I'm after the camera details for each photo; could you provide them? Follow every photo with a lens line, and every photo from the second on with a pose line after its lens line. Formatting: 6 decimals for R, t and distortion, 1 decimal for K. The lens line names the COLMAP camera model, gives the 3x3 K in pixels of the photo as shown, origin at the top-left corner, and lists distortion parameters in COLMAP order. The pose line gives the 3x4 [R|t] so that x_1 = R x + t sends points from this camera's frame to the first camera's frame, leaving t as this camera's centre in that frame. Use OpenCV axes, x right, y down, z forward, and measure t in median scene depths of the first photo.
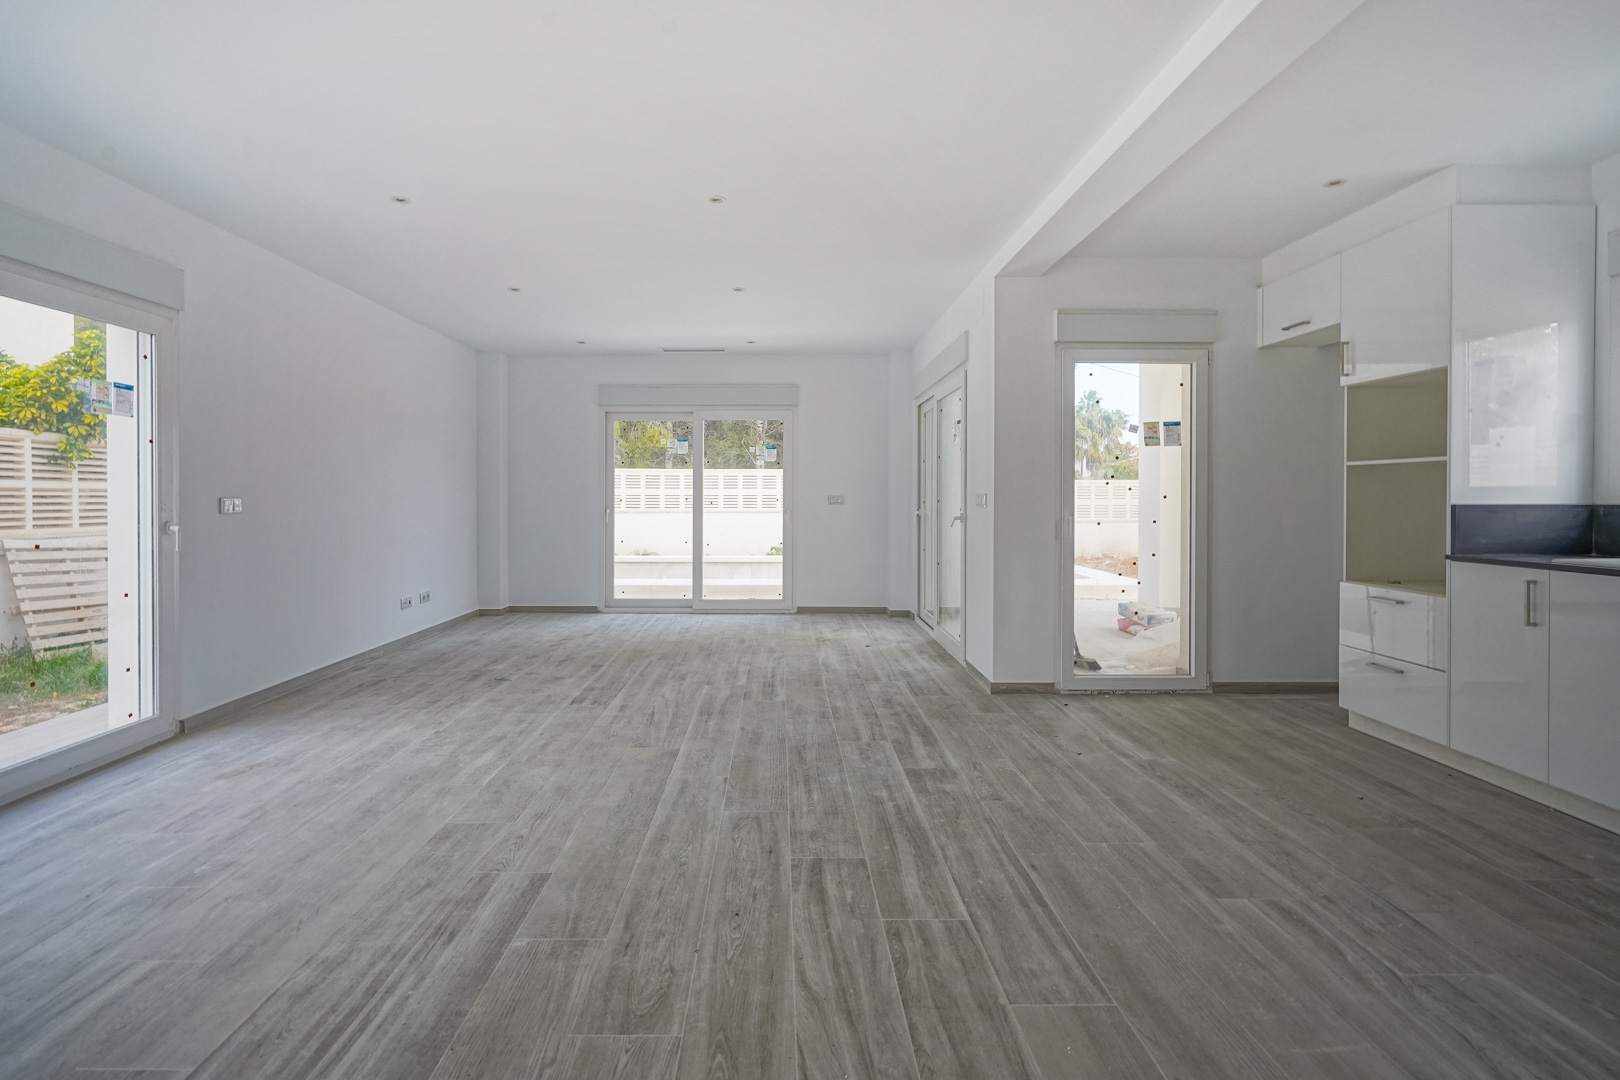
lens RADIAL K [[747.8, 0, 791.4], [0, 747.8, 501.6], [0, 0, 1]] dist [-0.000321, 0.000538]
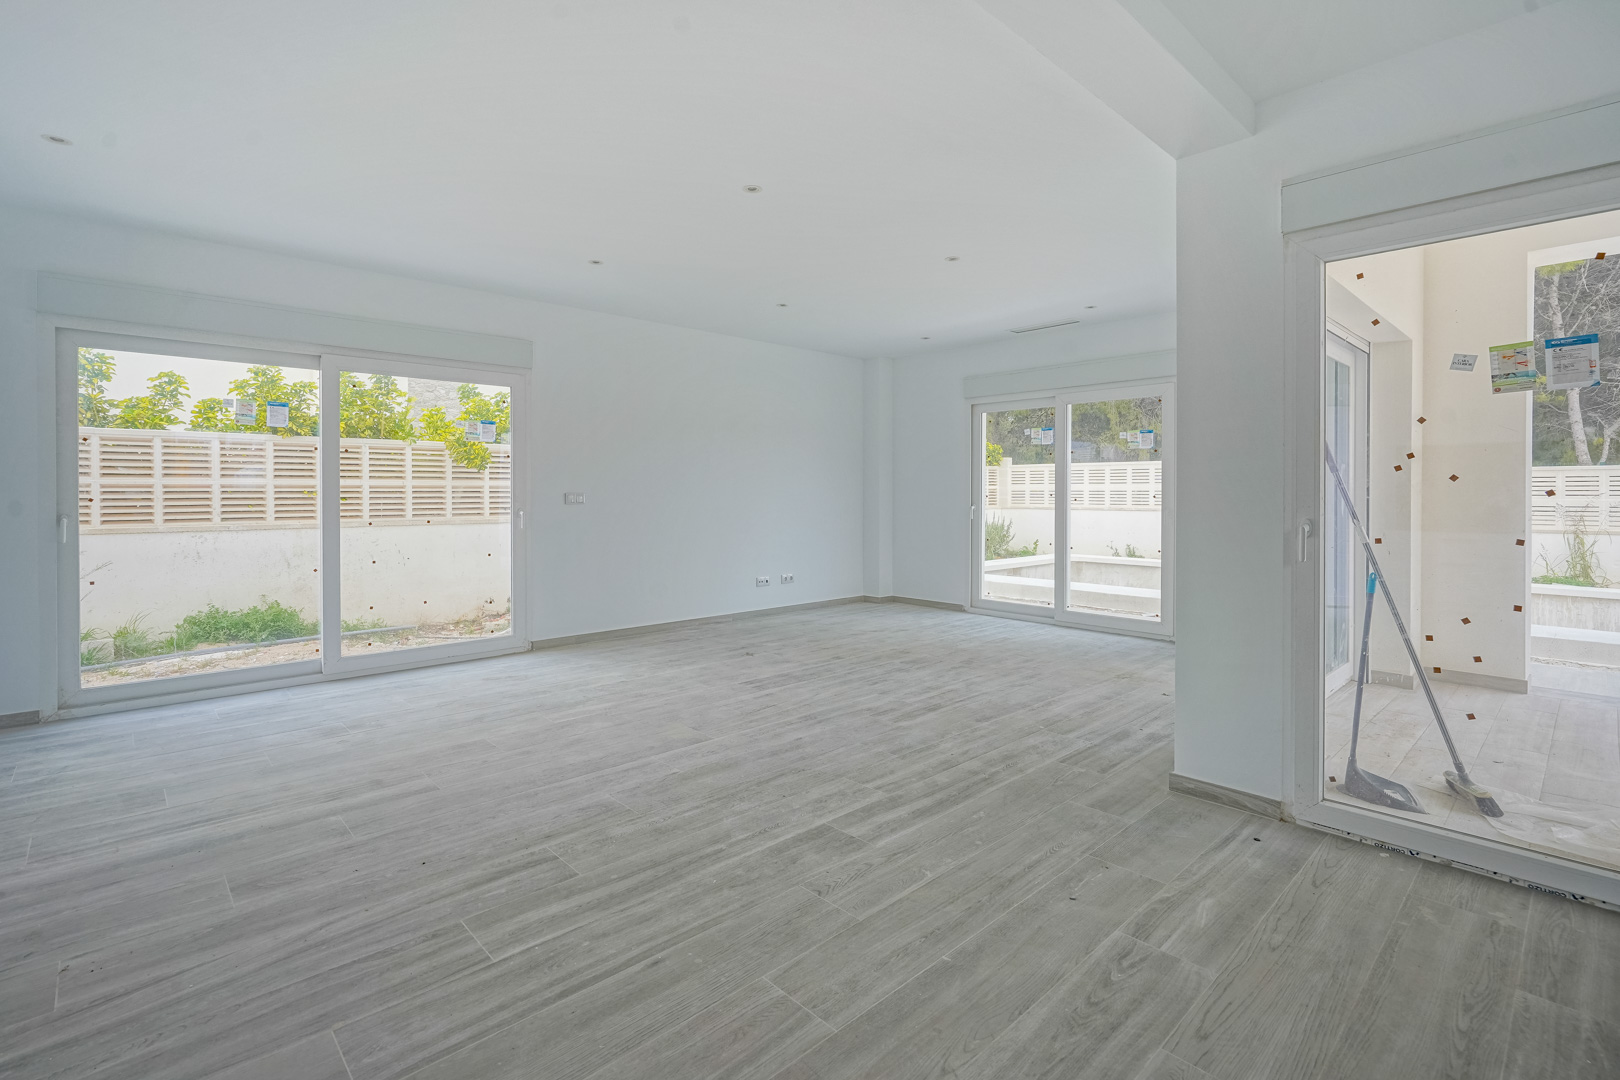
lens RADIAL K [[747.8, 0, 791.4], [0, 747.8, 501.6], [0, 0, 1]] dist [-0.000321, 0.000538]
pose [[0.673737, 0.009612, -0.738909, 0.647543], [-0.005610, 0.999953, 0.007892, -0.002774], [0.738950, -0.001172, 0.673760, 0.373952]]
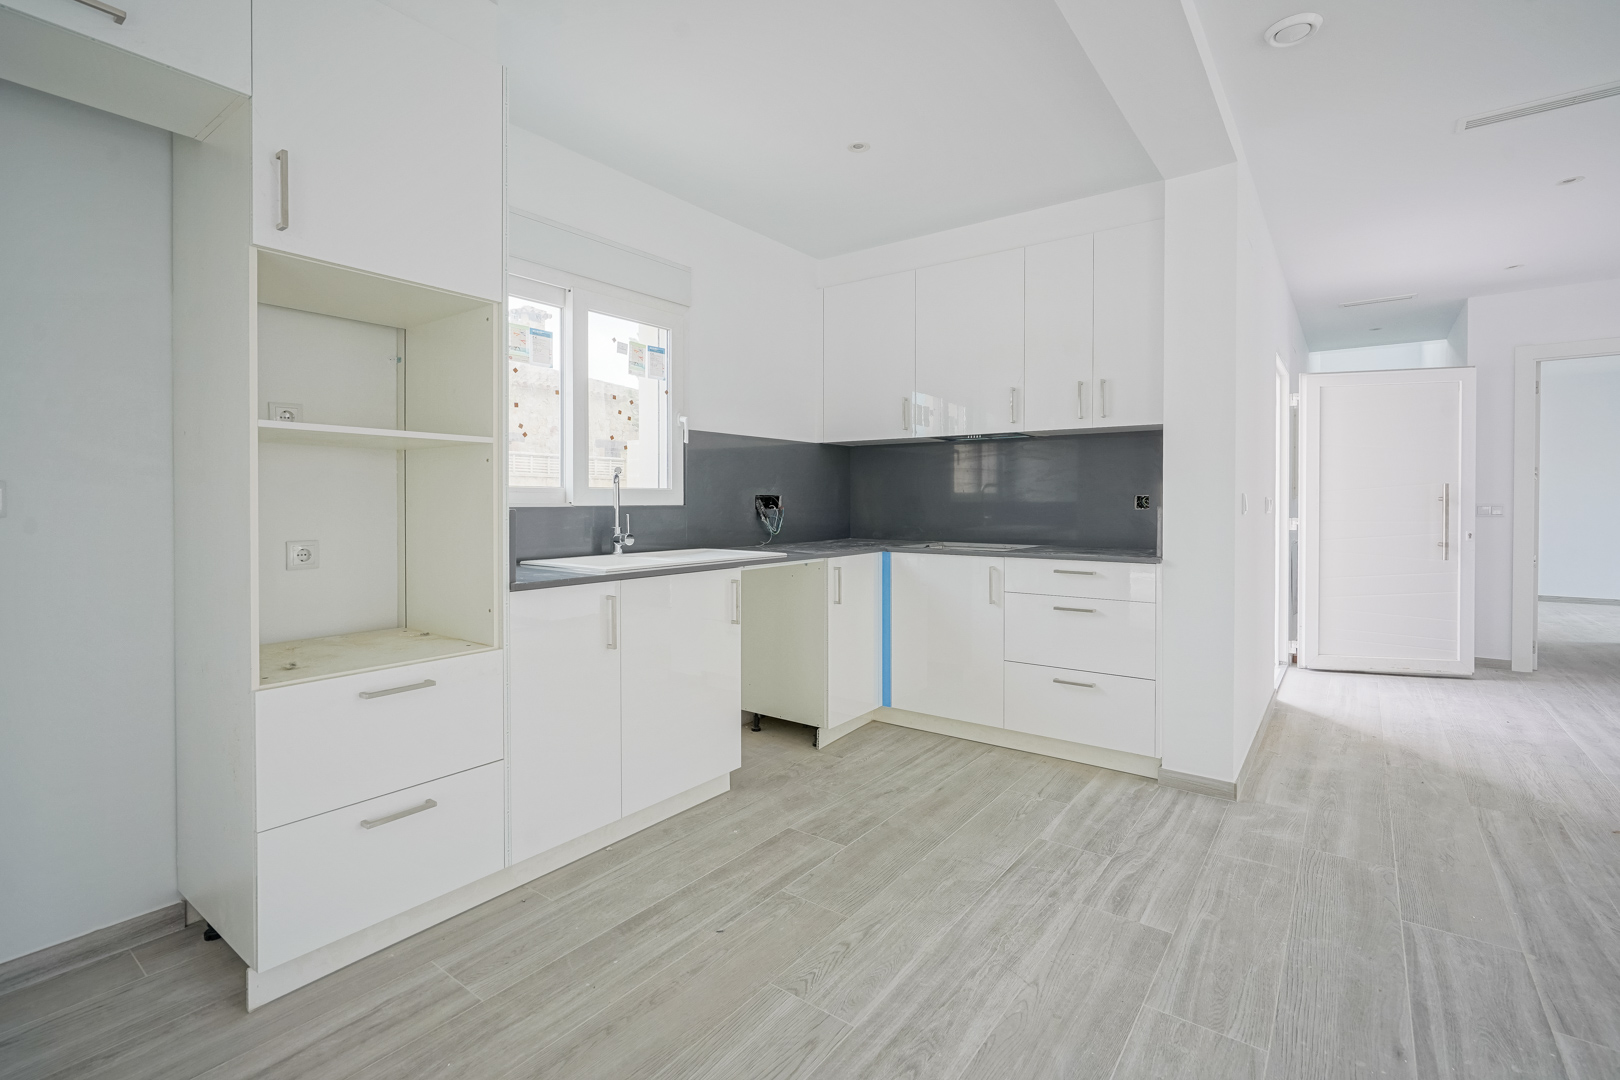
lens RADIAL K [[747.8, 0, 791.4], [0, 747.8, 501.6], [0, 0, 1]] dist [-0.000321, 0.000538]
pose [[-0.788131, -0.000622, 0.615507, 0.220720], [0.003832, 0.999975, 0.005917, -0.009536], [-0.615495, 0.007021, -0.788109, 1.210974]]
